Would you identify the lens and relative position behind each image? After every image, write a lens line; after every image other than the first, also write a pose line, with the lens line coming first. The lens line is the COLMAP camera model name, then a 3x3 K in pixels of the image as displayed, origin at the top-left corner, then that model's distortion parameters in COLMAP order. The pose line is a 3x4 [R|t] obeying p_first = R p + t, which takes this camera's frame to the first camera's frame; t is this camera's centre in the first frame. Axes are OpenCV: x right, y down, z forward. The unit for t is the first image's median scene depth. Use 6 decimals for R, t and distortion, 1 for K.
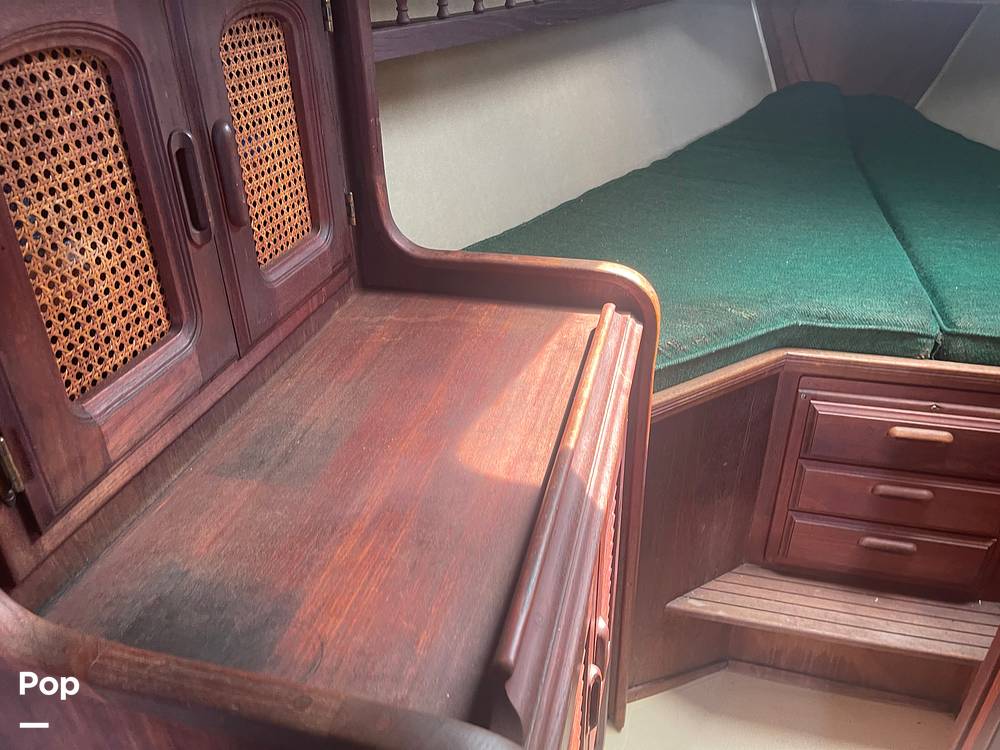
lens RADIAL K [[767.7, 0, 503.6], [0, 767.7, 370.3], [0, 0, 1]] dist [0.073756, -0.101205]
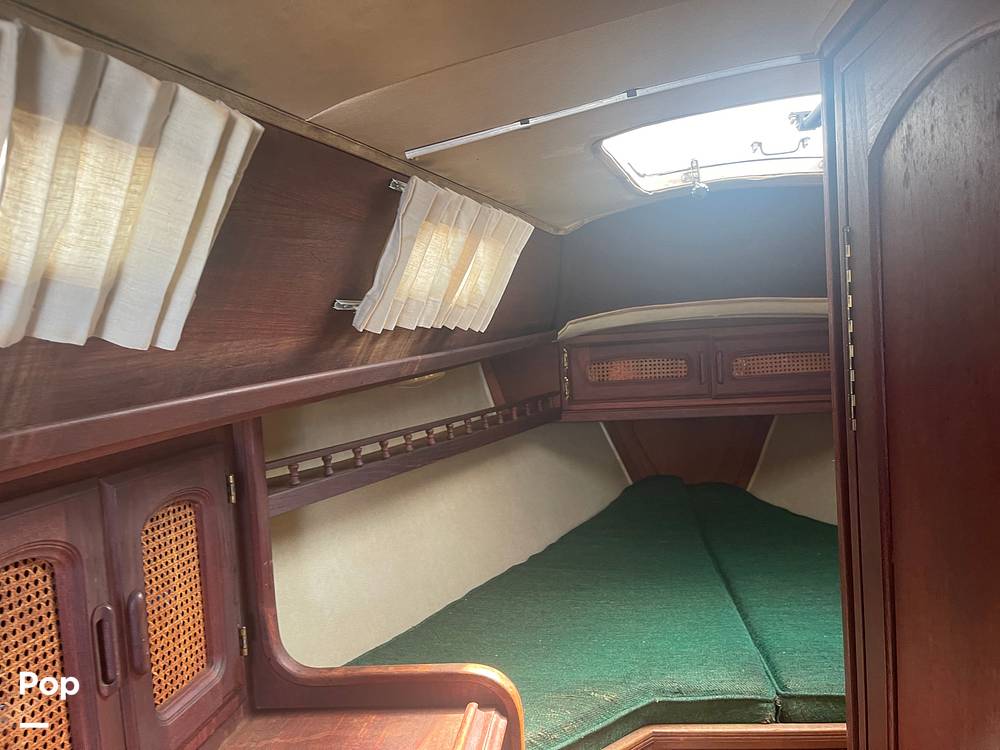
lens RADIAL K [[767.7, 0, 509.8], [0, 767.7, 374.5], [0, 0, 1]] dist [0.073756, -0.101205]
pose [[0.990427, -0.060956, 0.123847, 0.065165], [0.111167, 0.884102, -0.453879, 0.009370], [-0.081826, 0.463302, 0.882415, -0.207000]]
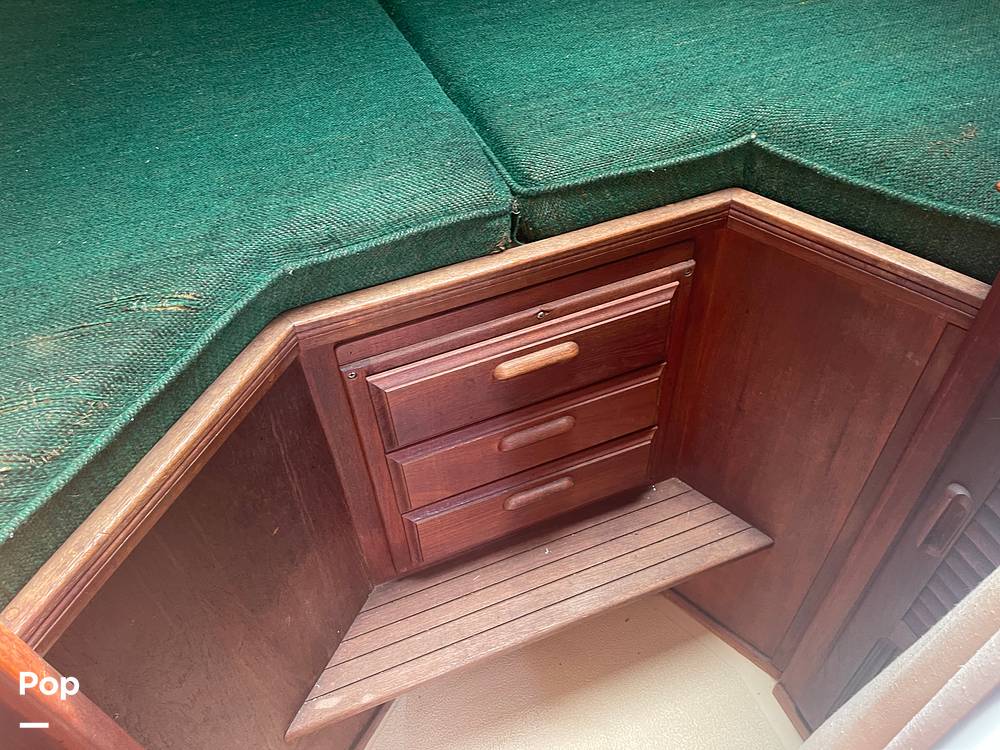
lens RADIAL K [[767.7, 0, 492.5], [0, 767.7, 384.8], [0, 0, 1]] dist [0.073756, -0.101205]
pose [[0.825586, -0.426084, 0.369946, 0.290942], [0.314519, 0.891797, 0.325232, -0.126436], [-0.468493, -0.152153, 0.870267, 0.511385]]
